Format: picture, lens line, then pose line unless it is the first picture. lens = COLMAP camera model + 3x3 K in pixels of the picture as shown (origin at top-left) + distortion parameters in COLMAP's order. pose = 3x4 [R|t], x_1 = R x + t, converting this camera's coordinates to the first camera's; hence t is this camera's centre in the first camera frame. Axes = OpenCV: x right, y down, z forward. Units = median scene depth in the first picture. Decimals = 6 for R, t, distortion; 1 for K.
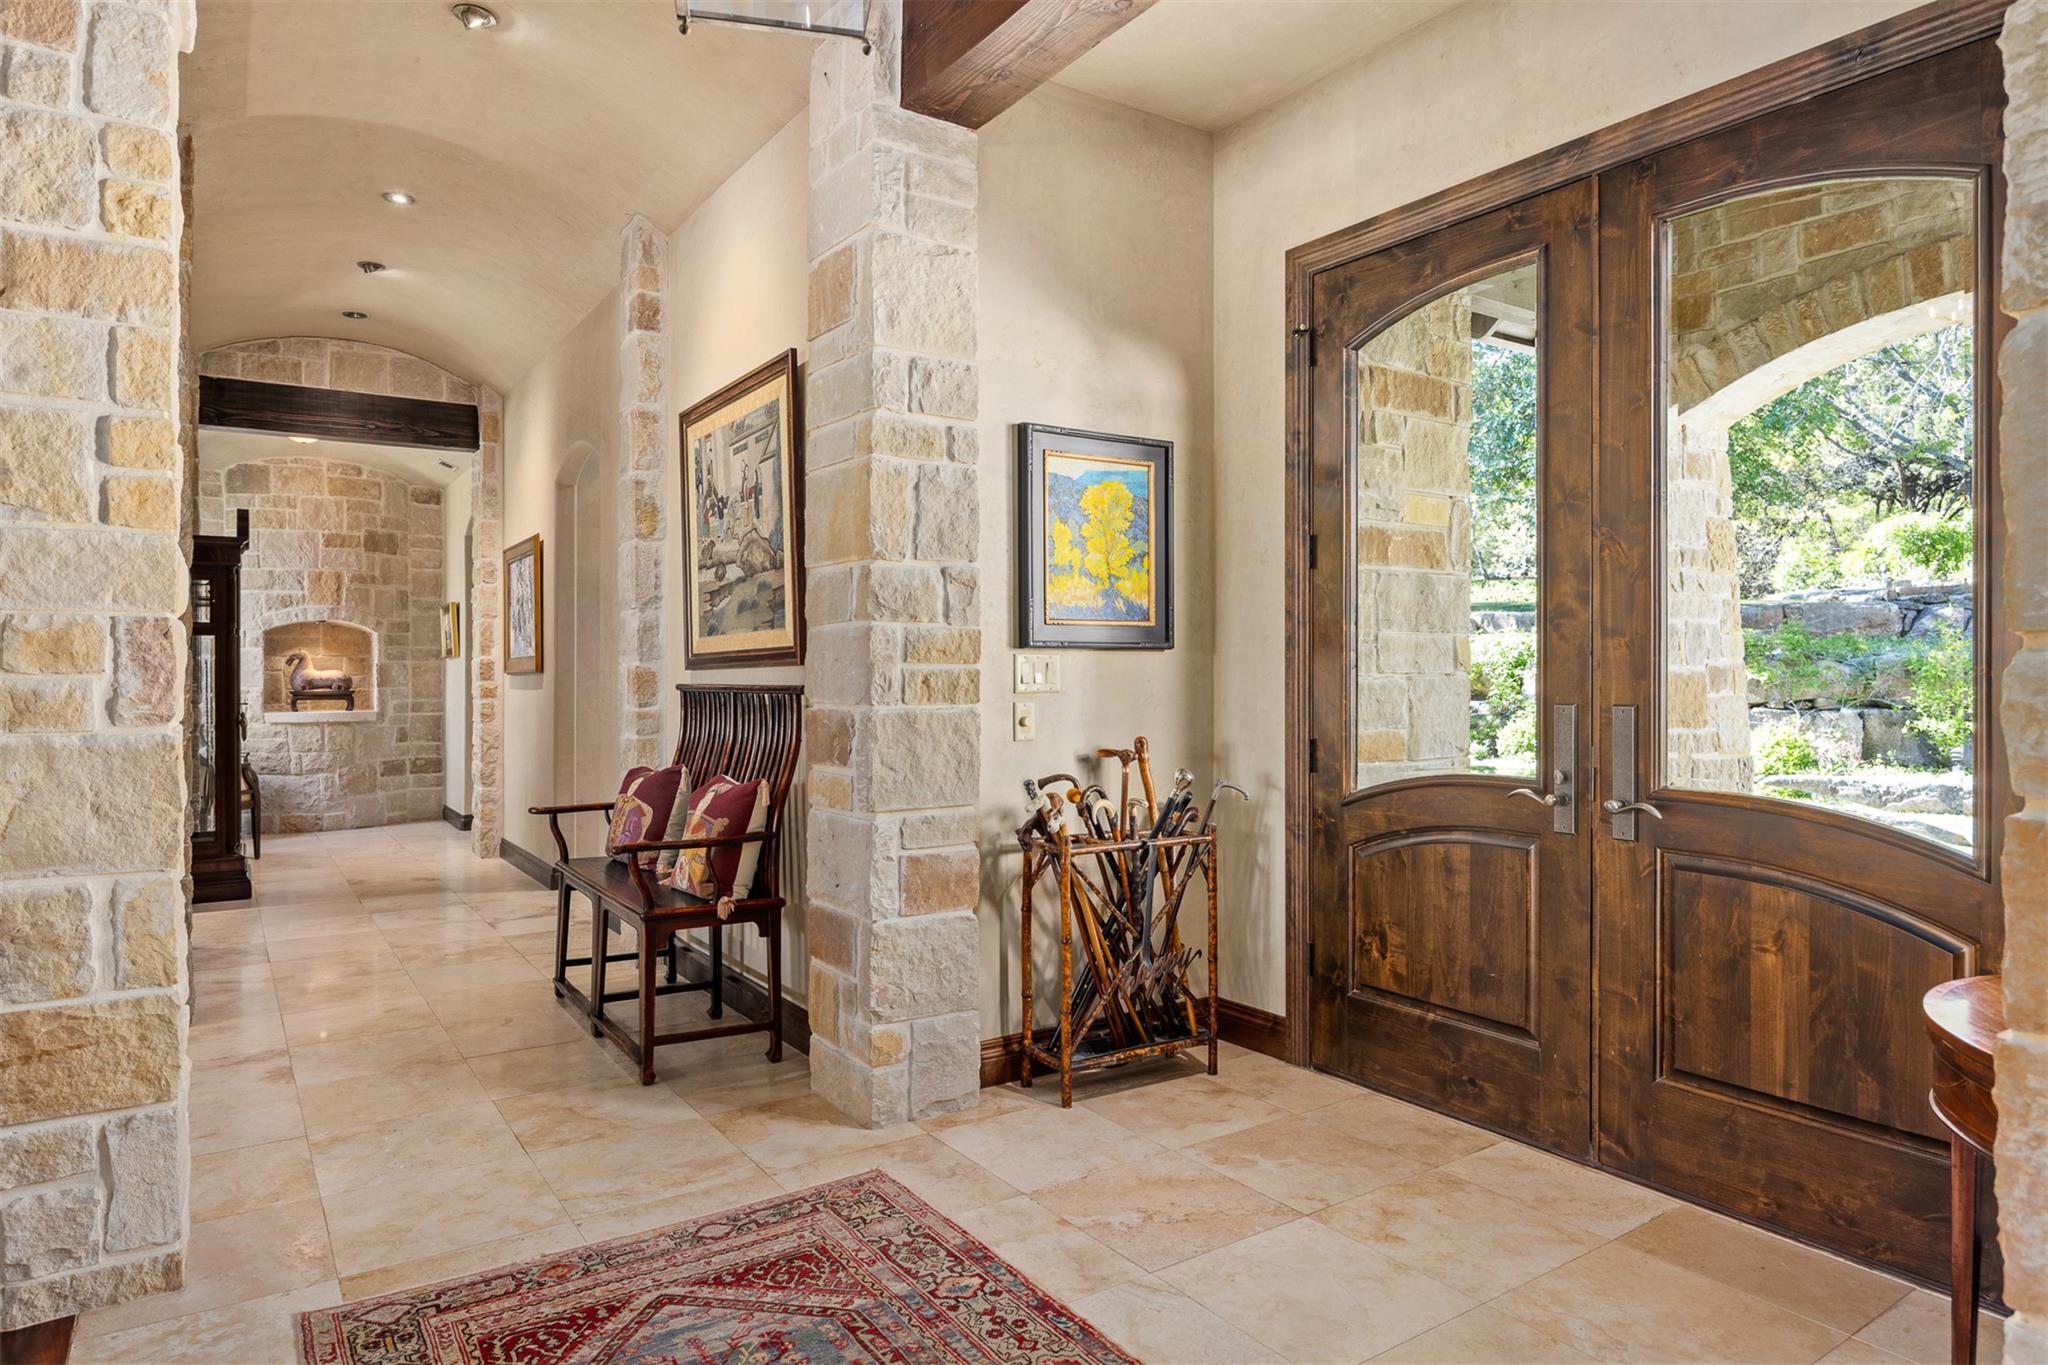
lens RADIAL K [[1206.4, 0, 1024.1], [0, 1206.4, 673.8], [0, 0, 1]] dist [-0.000587, -0.000432]
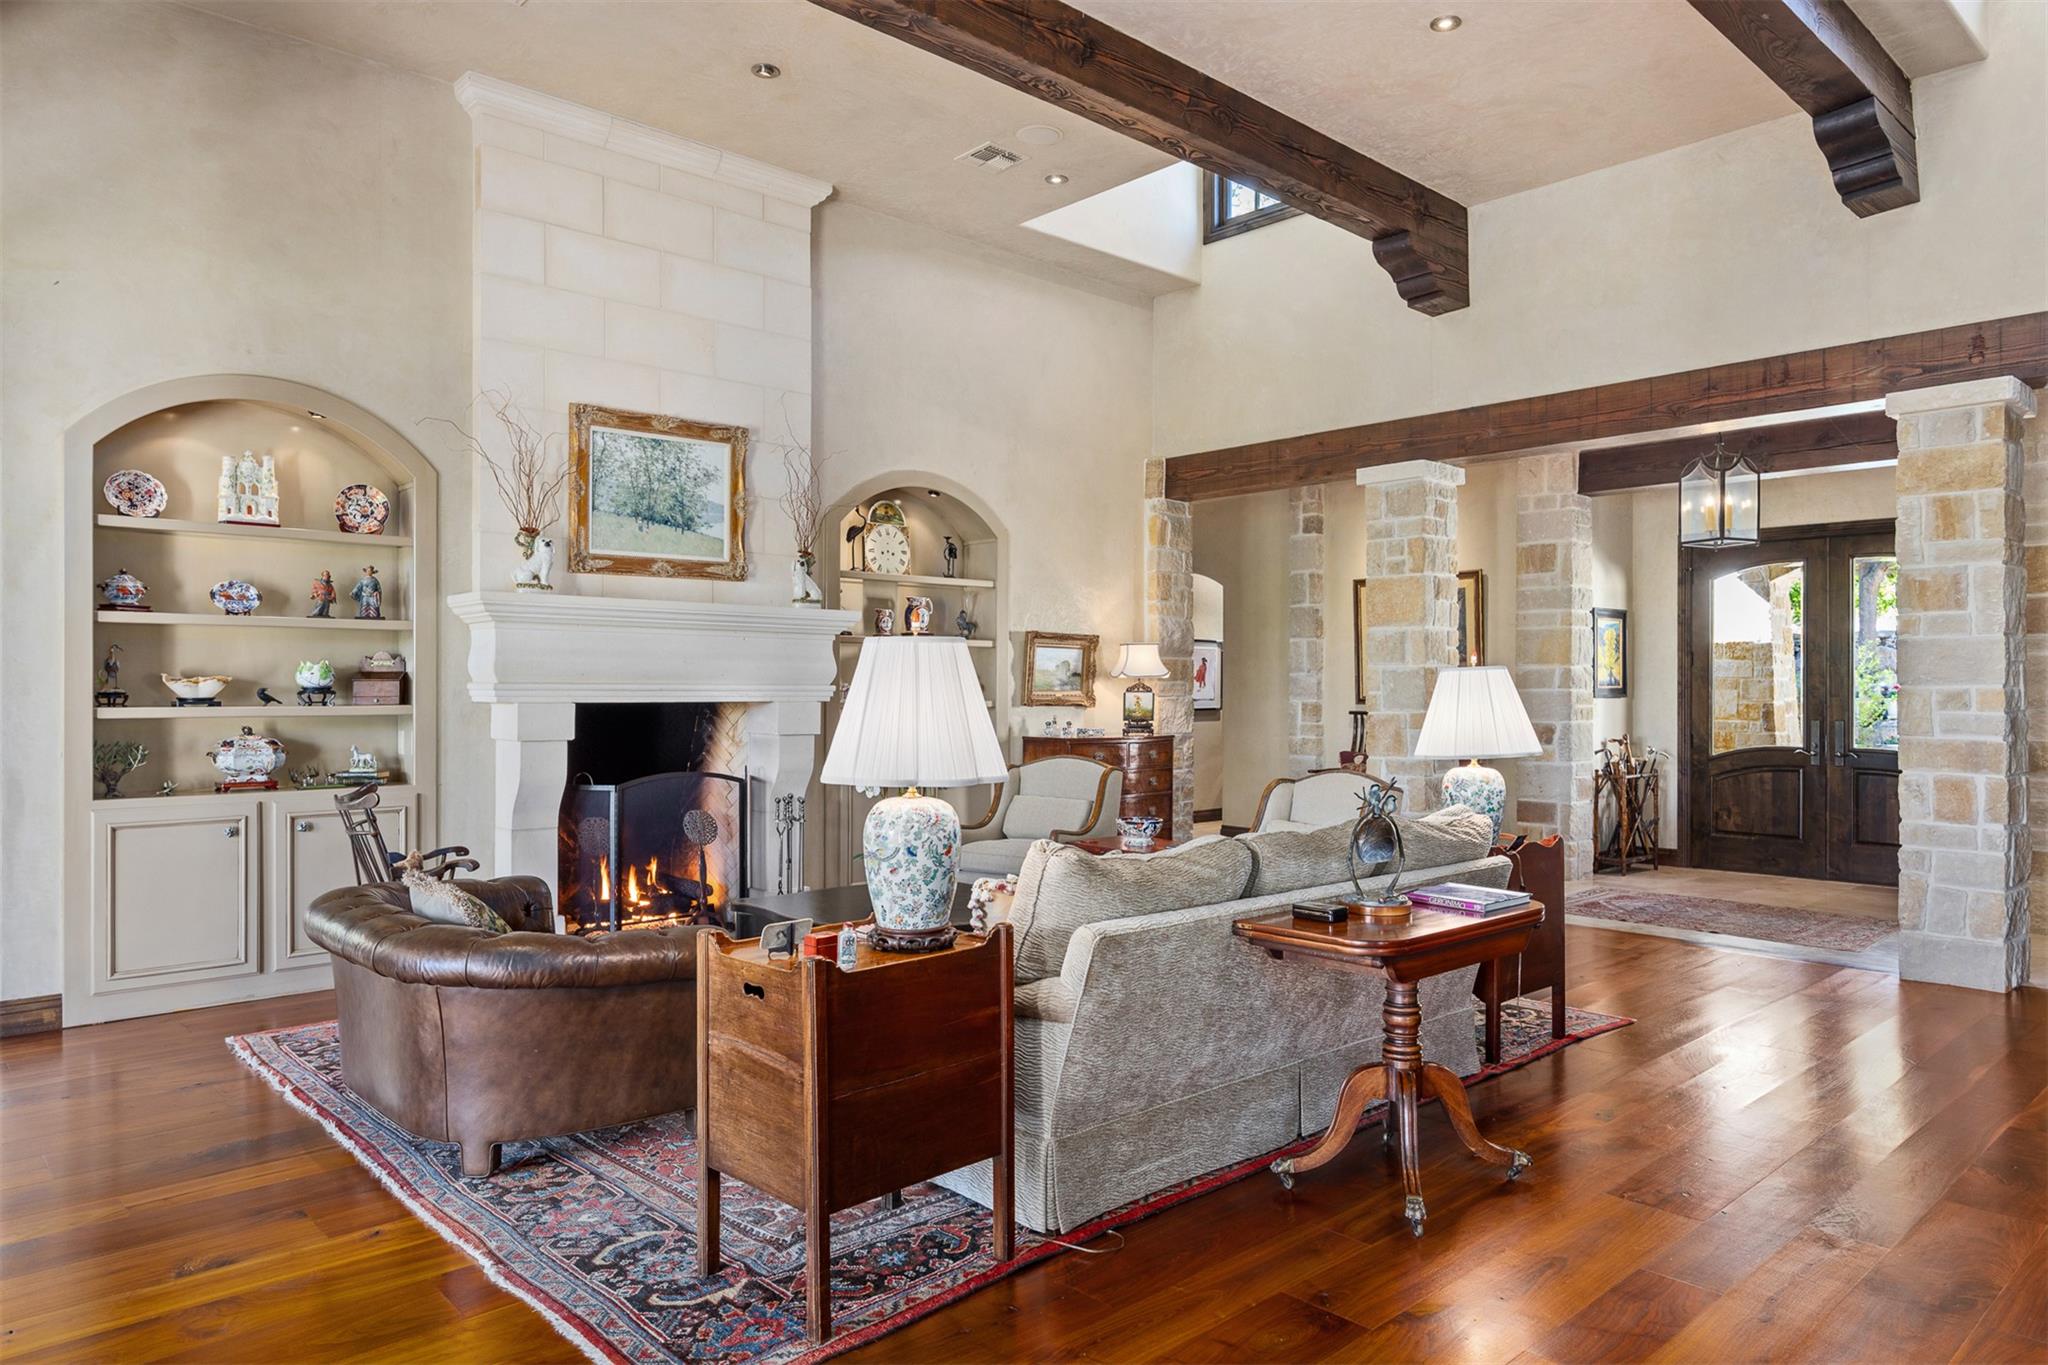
lens RADIAL K [[1312.3, 0, 1024.5], [0, 1312.3, 690.1], [0, 0, 1]] dist [-0.000579, 0.000350]
pose [[0.988142, -0.002059, 0.153528, -1.717106], [0.001378, 0.999989, 0.004543, -0.057528], [-0.153536, -0.004278, 0.988134, -1.629847]]
